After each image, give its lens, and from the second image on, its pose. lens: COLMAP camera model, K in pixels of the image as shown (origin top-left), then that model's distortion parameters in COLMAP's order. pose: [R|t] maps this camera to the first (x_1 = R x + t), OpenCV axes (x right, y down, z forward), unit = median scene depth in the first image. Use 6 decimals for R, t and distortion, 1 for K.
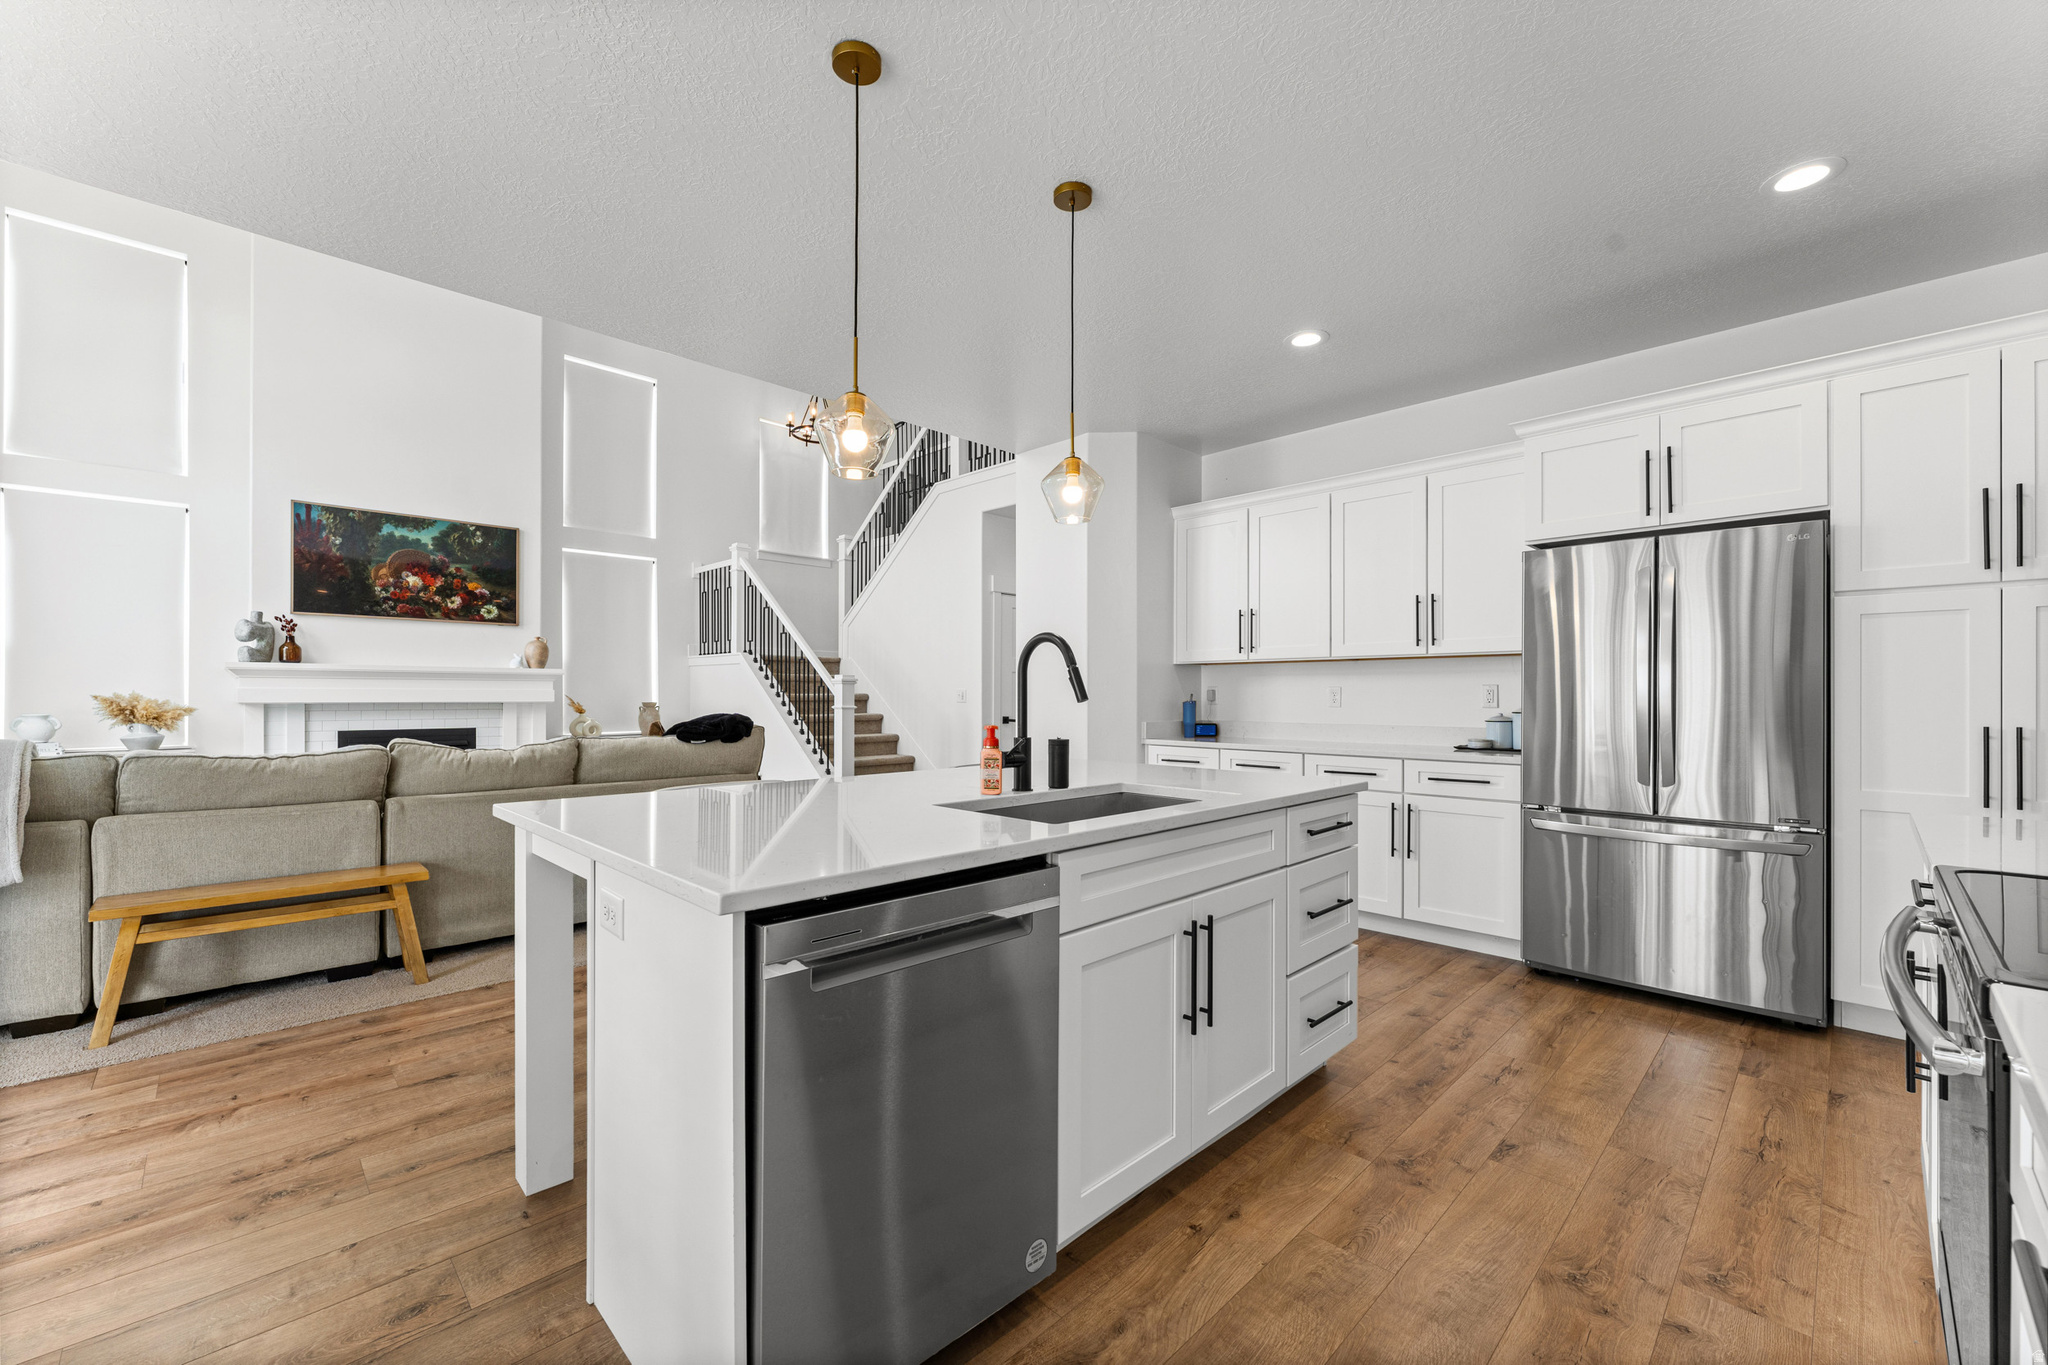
lens RADIAL K [[820.4, 0, 1018.5], [0, 820.4, 687.0], [0, 0, 1]] dist [0.001016, 0.000118]
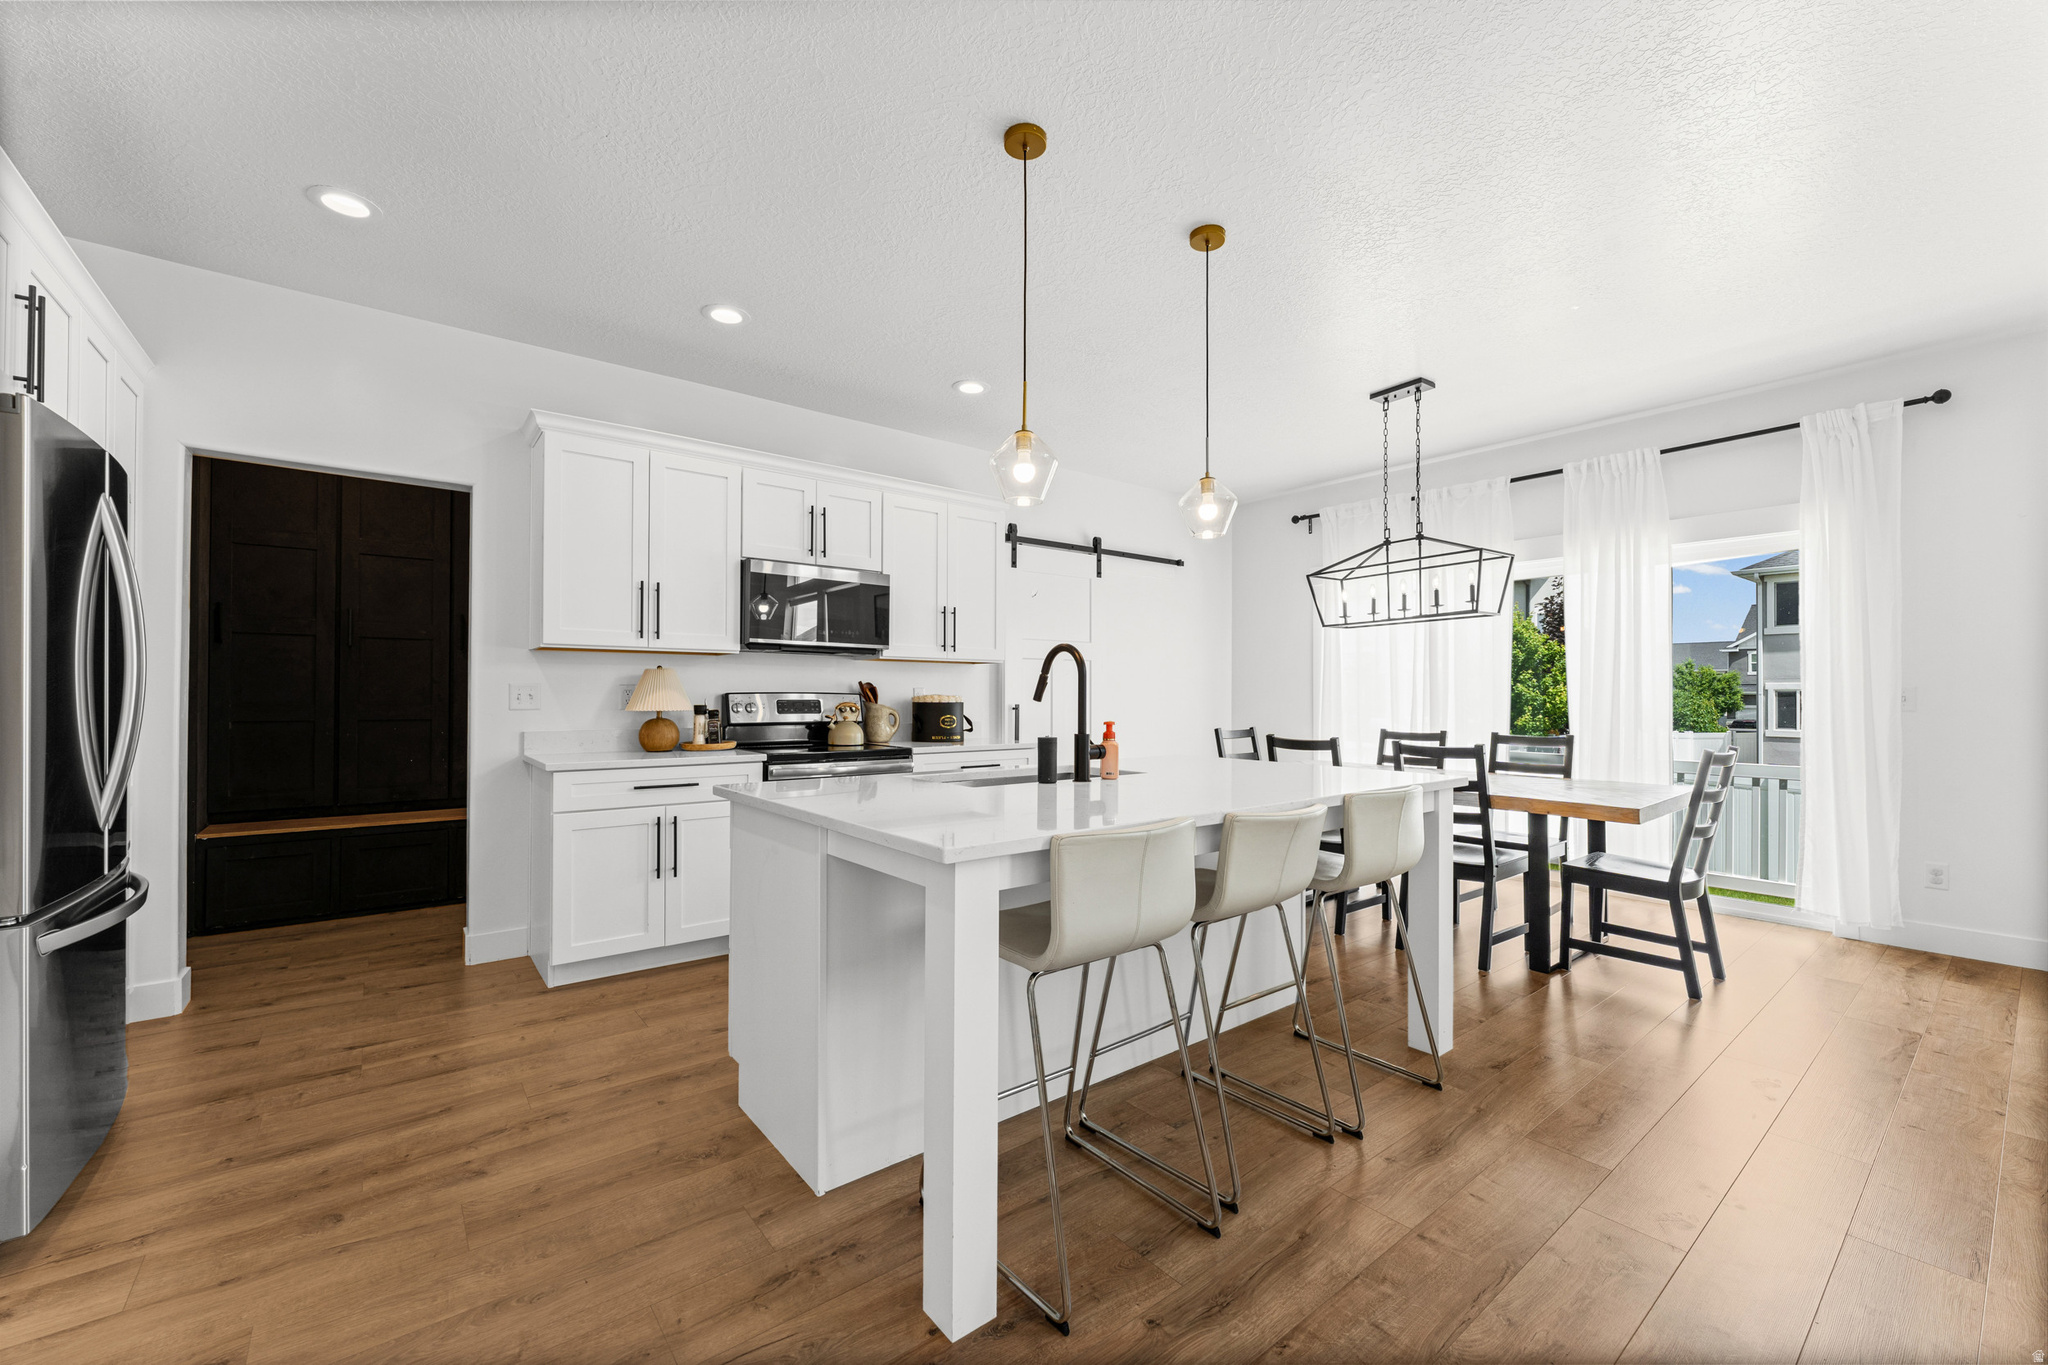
lens RADIAL K [[809.1, 0, 1022.0], [0, 809.1, 692.0], [0, 0, 1]] dist [0.001510, -0.000162]
pose [[-0.994002, -0.004796, 0.109257, -0.021337], [-0.006119, 0.999912, -0.011782, 0.012596], [-0.109190, -0.012380, -0.993944, 1.398031]]
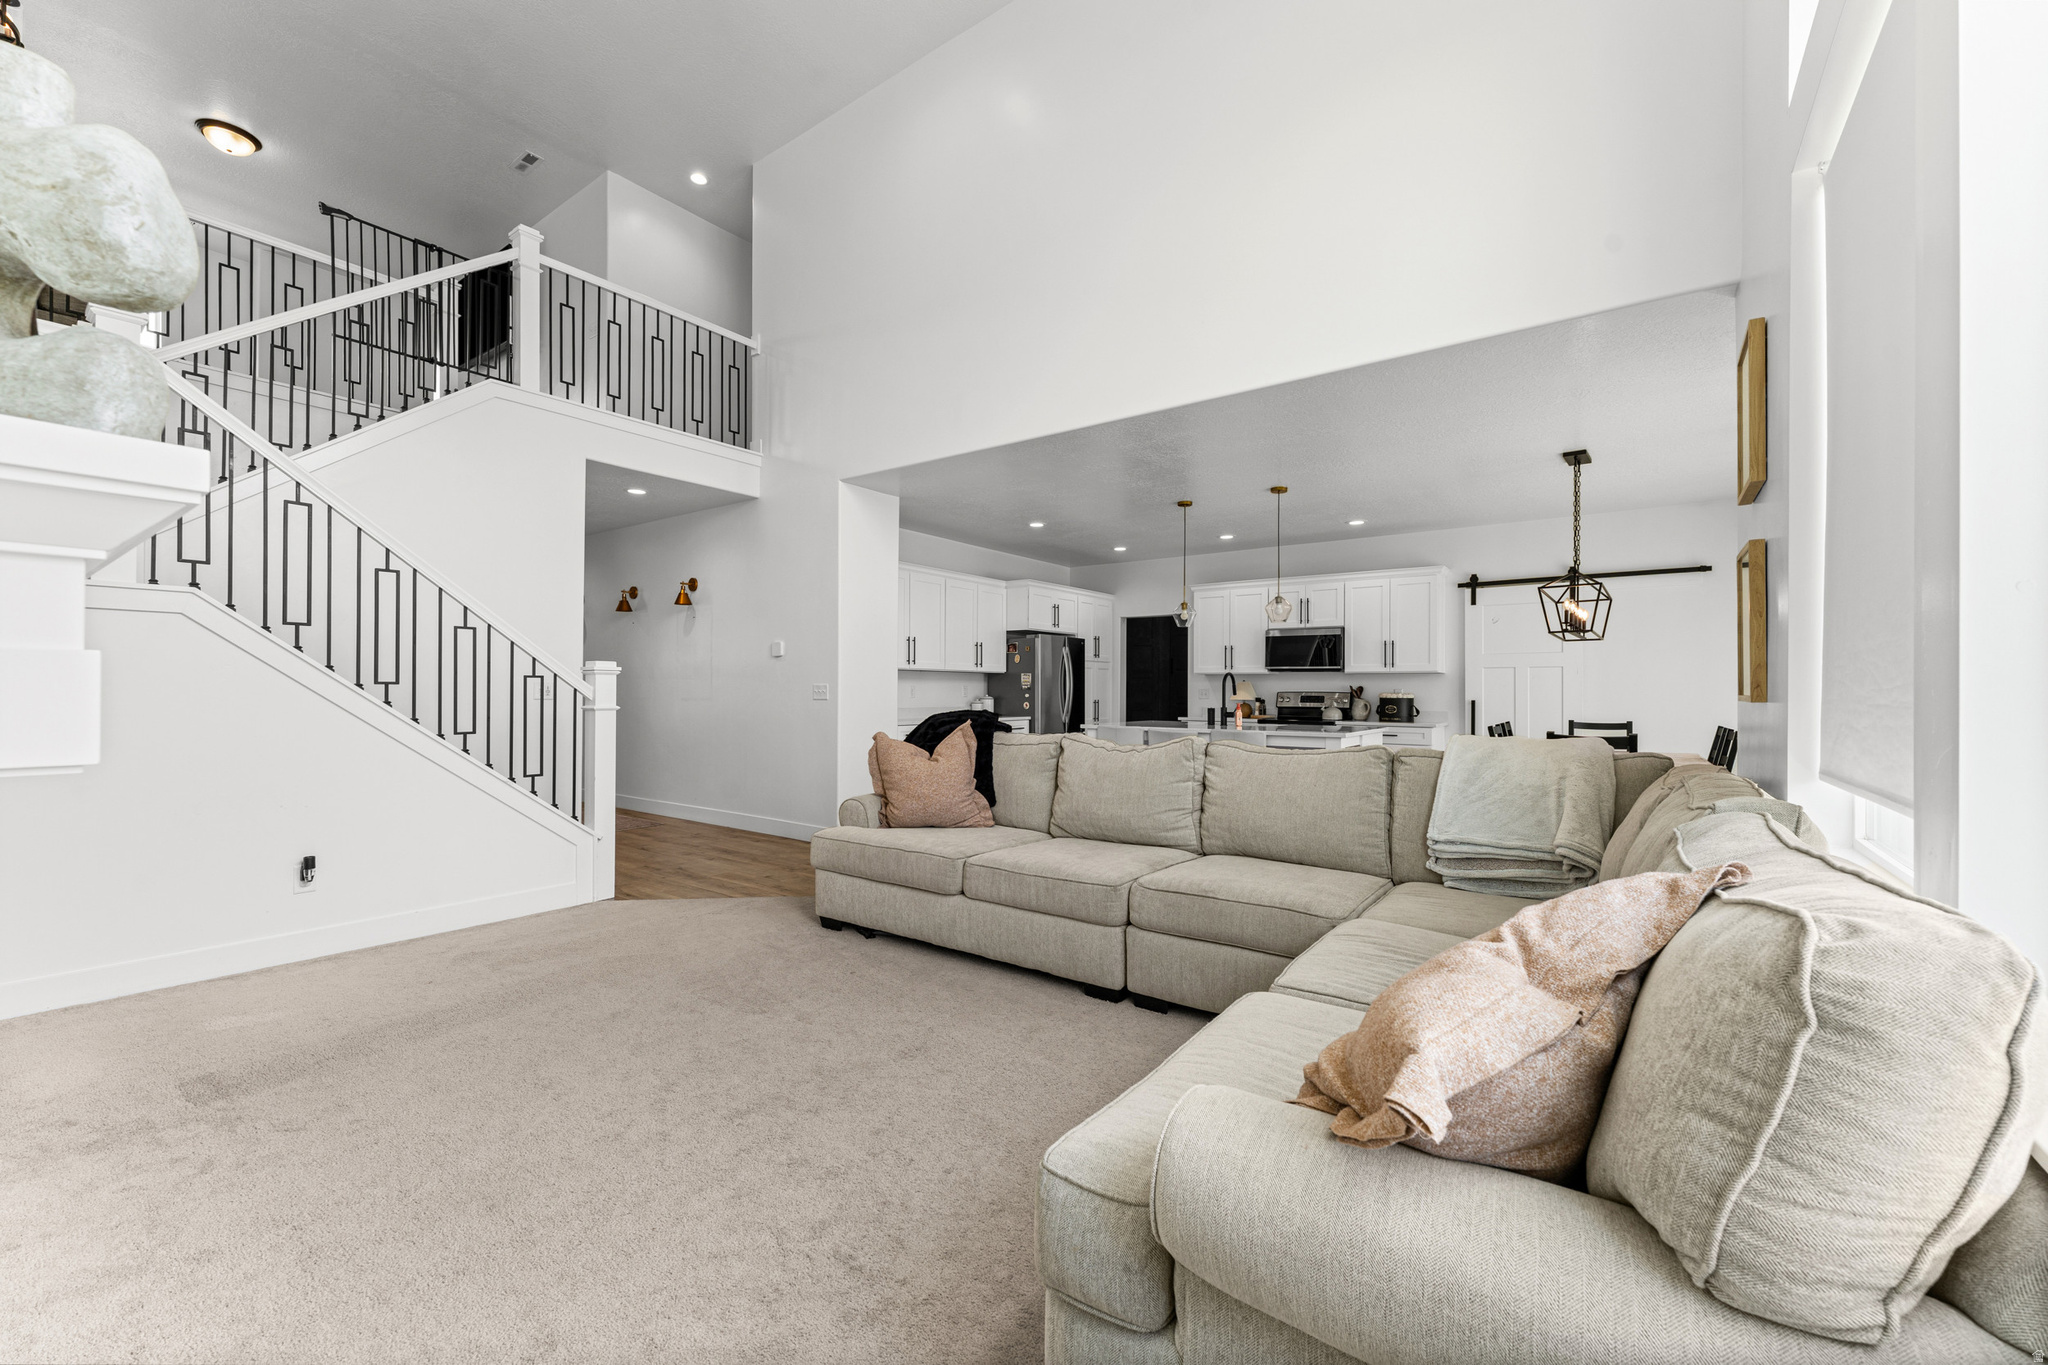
lens RADIAL K [[809.1, 0, 1022.0], [0, 809.1, 692.0], [0, 0, 1]] dist [0.001510, -0.000162]
pose [[-0.166882, -0.005315, 0.985963, -1.807665], [-0.012700, 0.999914, 0.003240, 0.004553], [-0.985895, -0.011981, -0.166935, 1.457324]]
